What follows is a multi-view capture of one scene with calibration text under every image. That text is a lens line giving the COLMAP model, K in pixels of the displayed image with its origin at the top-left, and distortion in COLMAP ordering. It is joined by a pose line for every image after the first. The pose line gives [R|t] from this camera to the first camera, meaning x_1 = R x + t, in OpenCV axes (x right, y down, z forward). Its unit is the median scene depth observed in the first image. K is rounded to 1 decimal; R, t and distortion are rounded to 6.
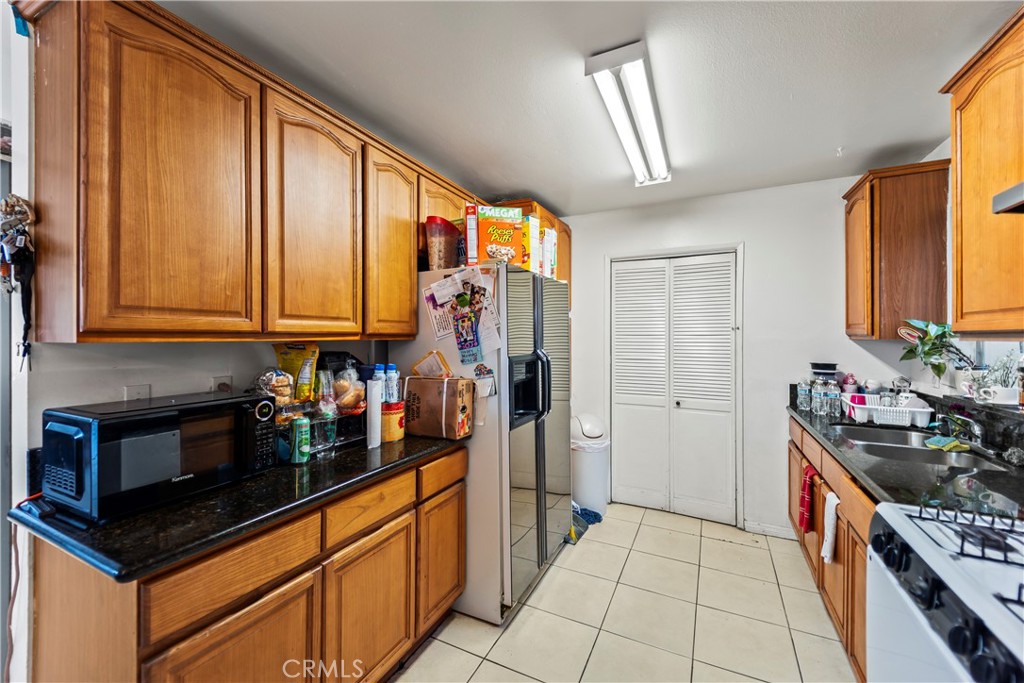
lens RADIAL K [[406.4, 0, 504.6], [0, 406.4, 343.2], [0, 0, 1]] dist [0.006780, -0.004110]
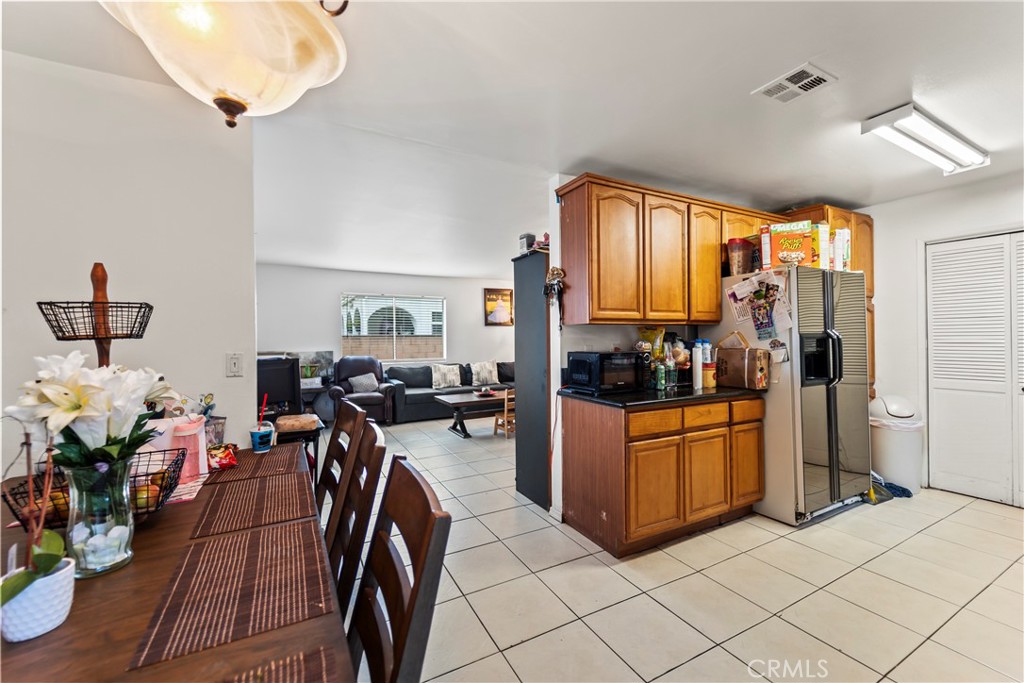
lens RADIAL K [[406.4, 0, 501.3], [0, 406.4, 340.8], [0, 0, 1]] dist [0.006780, -0.004110]
pose [[0.813174, -0.008633, -0.581957, -0.008611], [0.004628, 0.999954, -0.008368, 0.062672], [0.582002, 0.004111, 0.813177, -0.685551]]
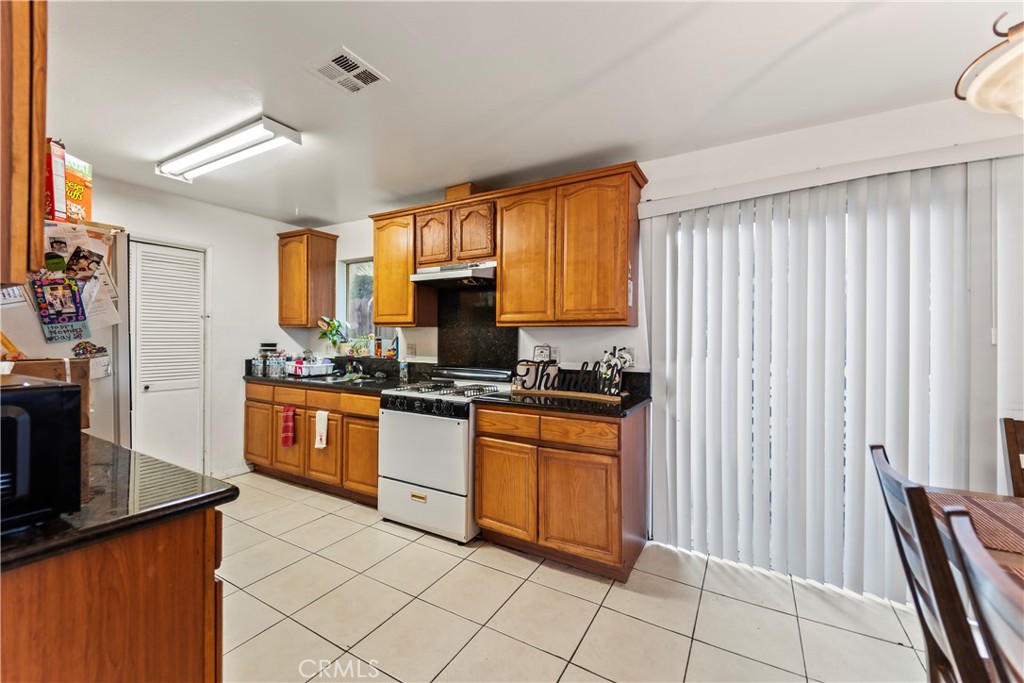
lens RADIAL K [[406.4, 0, 512.3], [0, 406.4, 339.3], [0, 0, 1]] dist [0.006780, -0.004110]
pose [[0.054891, -0.002354, 0.998490, -0.858734], [0.005527, 0.999983, 0.002054, 0.048932], [-0.998477, 0.005406, 0.054903, 0.057469]]
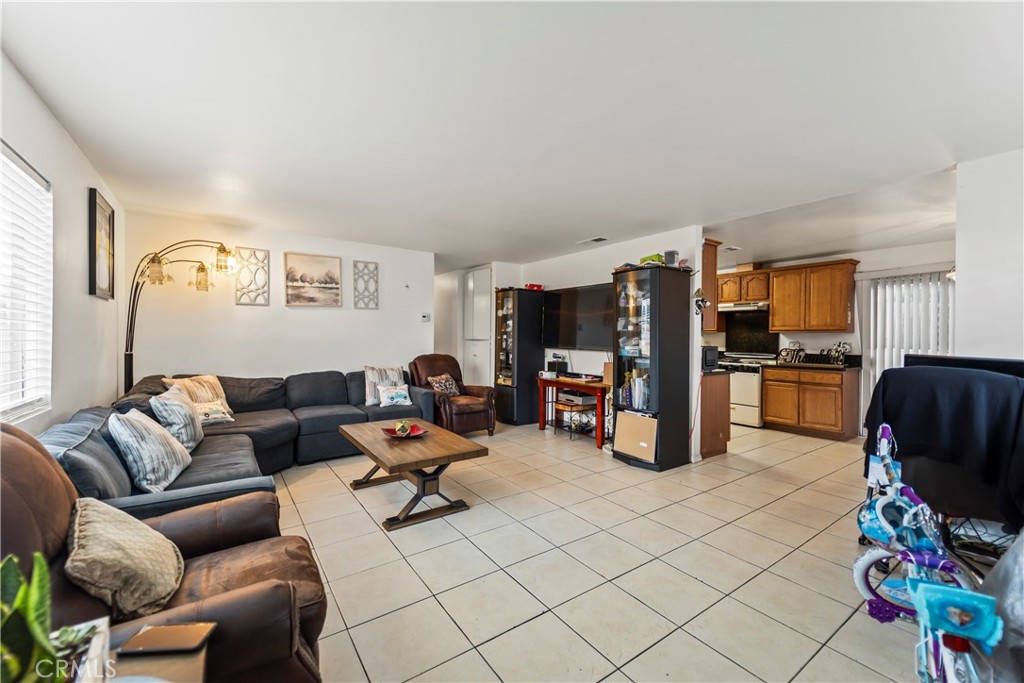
lens RADIAL K [[406.4, 0, 506.1], [0, 406.4, 338.0], [0, 0, 1]] dist [0.006780, -0.004110]
pose [[0.479251, 0.005167, 0.877663, -2.870542], [0.000536, 0.999981, -0.006180, 0.064006], [-0.877678, 0.003432, 0.479239, 0.431579]]
